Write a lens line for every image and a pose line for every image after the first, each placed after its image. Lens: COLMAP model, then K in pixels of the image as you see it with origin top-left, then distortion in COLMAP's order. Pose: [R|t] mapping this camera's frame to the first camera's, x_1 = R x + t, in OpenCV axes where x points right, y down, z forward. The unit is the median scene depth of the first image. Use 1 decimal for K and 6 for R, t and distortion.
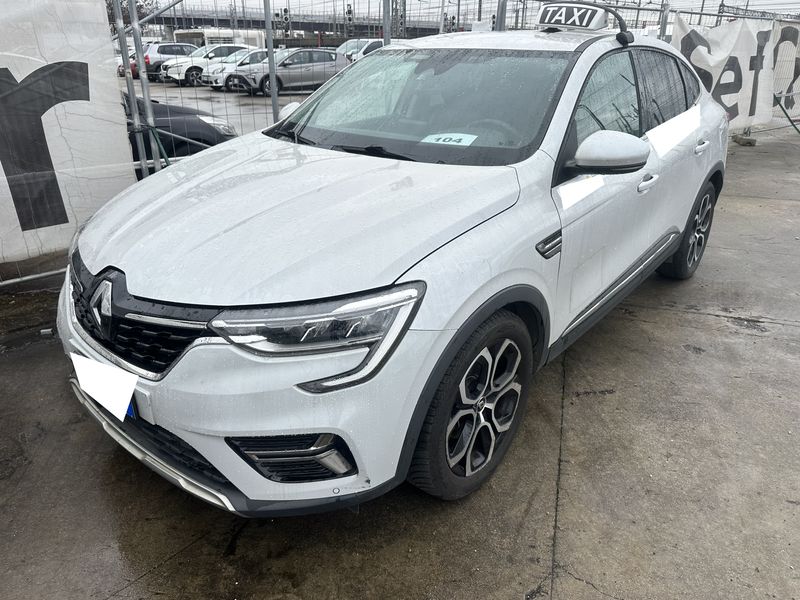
lens RADIAL K [[551.2, 0, 393.7], [0, 551.2, 299.4], [0, 0, 1]] dist [0.104455, -0.152873]
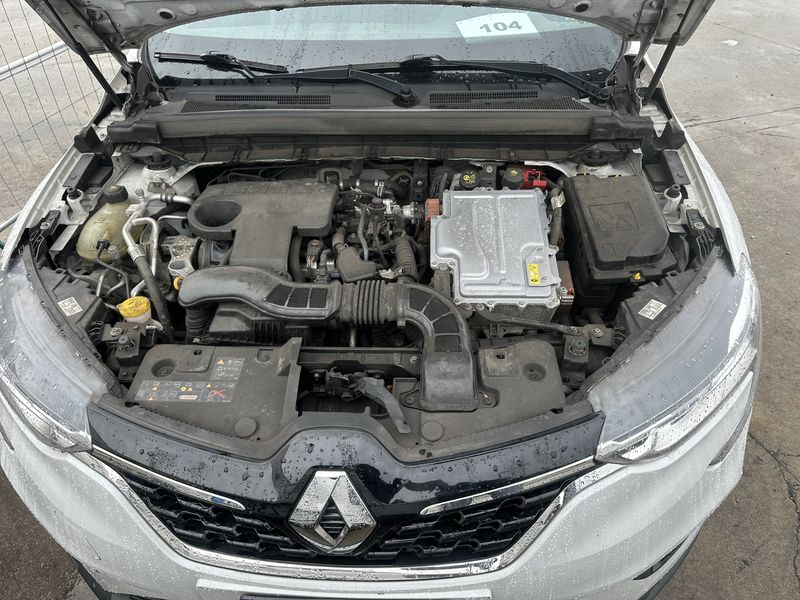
lens RADIAL K [[560.5, 0, 393.2], [0, 560.5, 296.3], [0, 0, 1]] dist [0.031873, -0.037107]
pose [[0.799439, -0.405668, 0.443092, -0.616494], [0.277594, 0.903553, 0.326395, -0.324535], [-0.532766, -0.137934, 0.834946, 0.551295]]
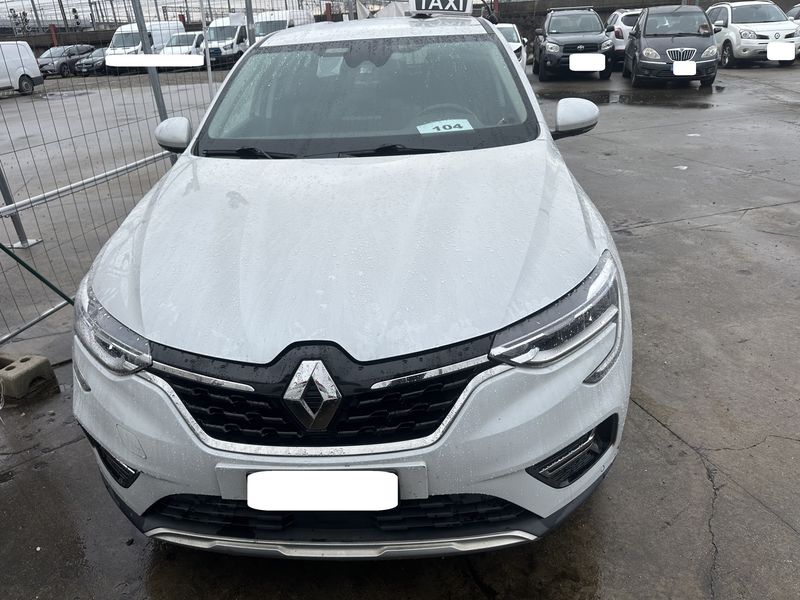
lens RADIAL K [[551.2, 0, 393.7], [0, 551.2, 299.4], [0, 0, 1]] dist [0.104455, -0.152873]
pose [[0.806277, -0.303426, 0.507790, -0.770611], [0.296796, 0.950058, 0.096442, -0.151274], [-0.511693, 0.072951, 0.856066, 0.268789]]
